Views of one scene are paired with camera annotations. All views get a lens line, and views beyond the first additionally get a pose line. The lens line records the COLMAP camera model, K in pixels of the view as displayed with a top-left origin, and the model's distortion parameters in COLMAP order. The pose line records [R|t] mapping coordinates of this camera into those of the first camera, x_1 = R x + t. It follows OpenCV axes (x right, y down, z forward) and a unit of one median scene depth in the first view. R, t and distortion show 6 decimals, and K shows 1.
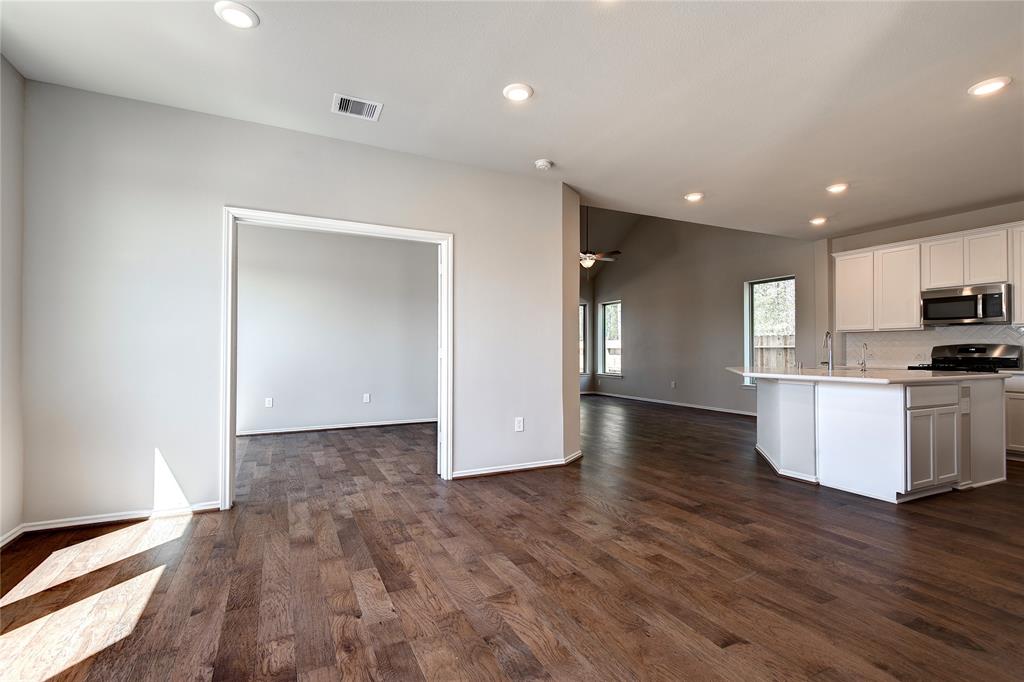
lens RADIAL K [[469.3, 0, 510.8], [0, 469.3, 344.6], [0, 0, 1]] dist [0.031718, -0.015921]
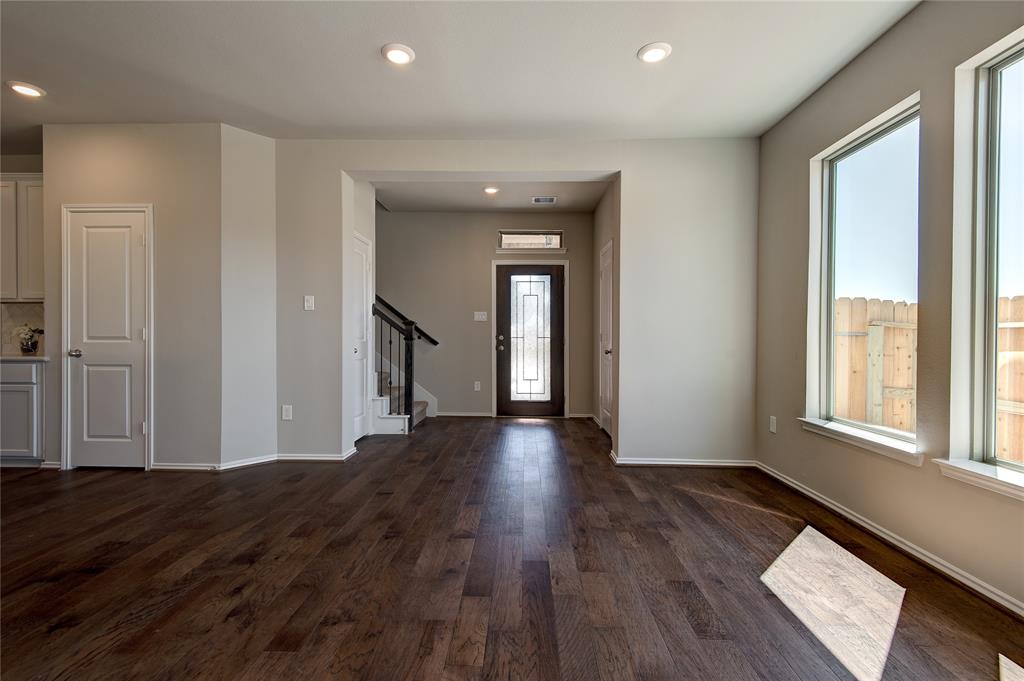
lens RADIAL K [[469.3, 0, 514.5], [0, 469.3, 341.2], [0, 0, 1]] dist [0.031718, -0.015921]
pose [[-0.888920, -0.011907, 0.457908, -0.283377], [-0.012804, 0.999917, 0.001145, 0.010583], [-0.457884, -0.004845, -0.888999, 0.835605]]
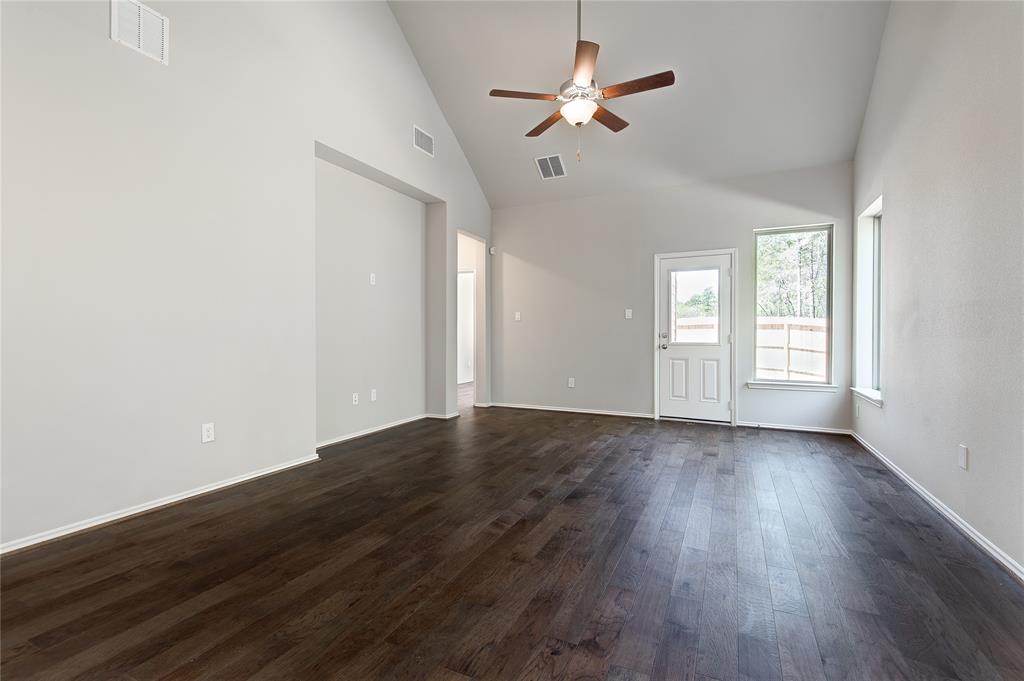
lens RADIAL K [[469.3, 0, 505.2], [0, 469.3, 333.2], [0, 0, 1]] dist [0.031718, -0.015921]
pose [[0.622271, -0.001234, -0.782801, 0.737488], [0.009471, 0.999937, 0.005952, 0.019541], [0.782745, -0.011118, 0.622243, 1.158787]]
